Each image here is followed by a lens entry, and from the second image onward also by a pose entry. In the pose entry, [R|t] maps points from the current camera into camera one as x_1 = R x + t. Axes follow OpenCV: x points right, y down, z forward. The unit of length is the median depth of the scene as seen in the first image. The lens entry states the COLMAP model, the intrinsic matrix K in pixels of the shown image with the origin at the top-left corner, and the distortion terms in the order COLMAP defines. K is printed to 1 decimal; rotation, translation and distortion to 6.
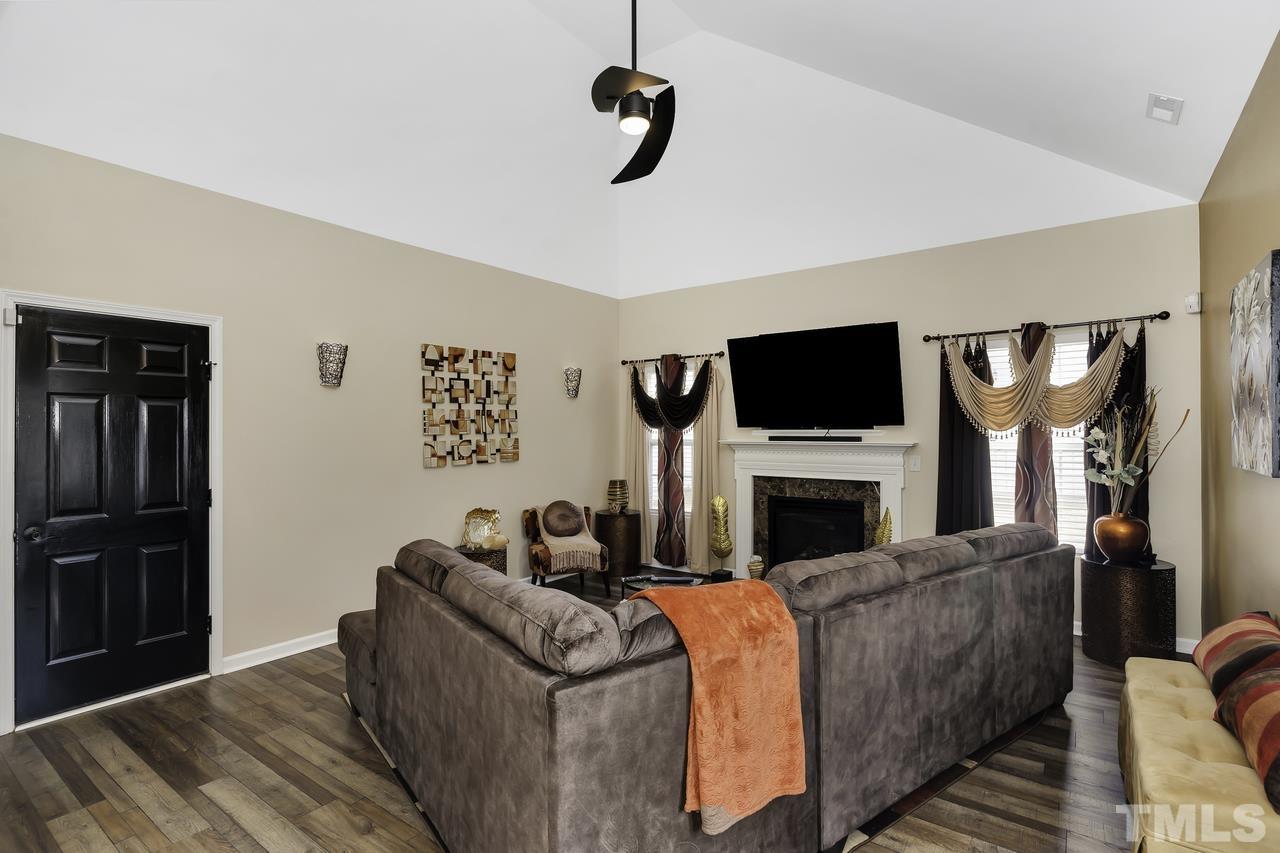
lens RADIAL K [[612.3, 0, 642.2], [0, 612.3, 434.7], [0, 0, 1]] dist [0.003342, 0.000841]
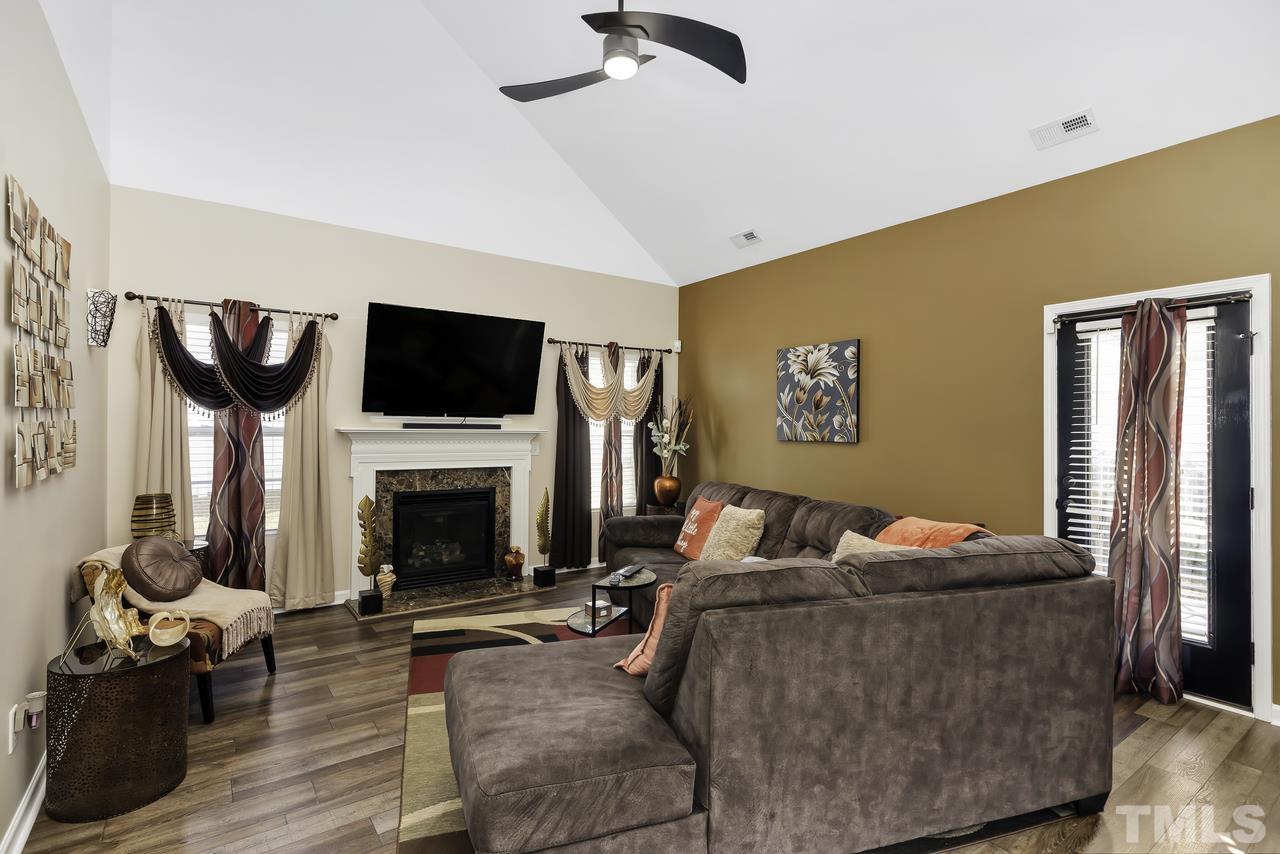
lens RADIAL K [[612.3, 0, 640.7], [0, 612.3, 423.2], [0, 0, 1]] dist [0.003342, 0.000841]
pose [[0.314347, 0.002106, 0.949306, -0.505211], [-0.016804, 0.999853, 0.003347, -0.006450], [-0.949160, -0.017005, 0.314336, 0.405672]]
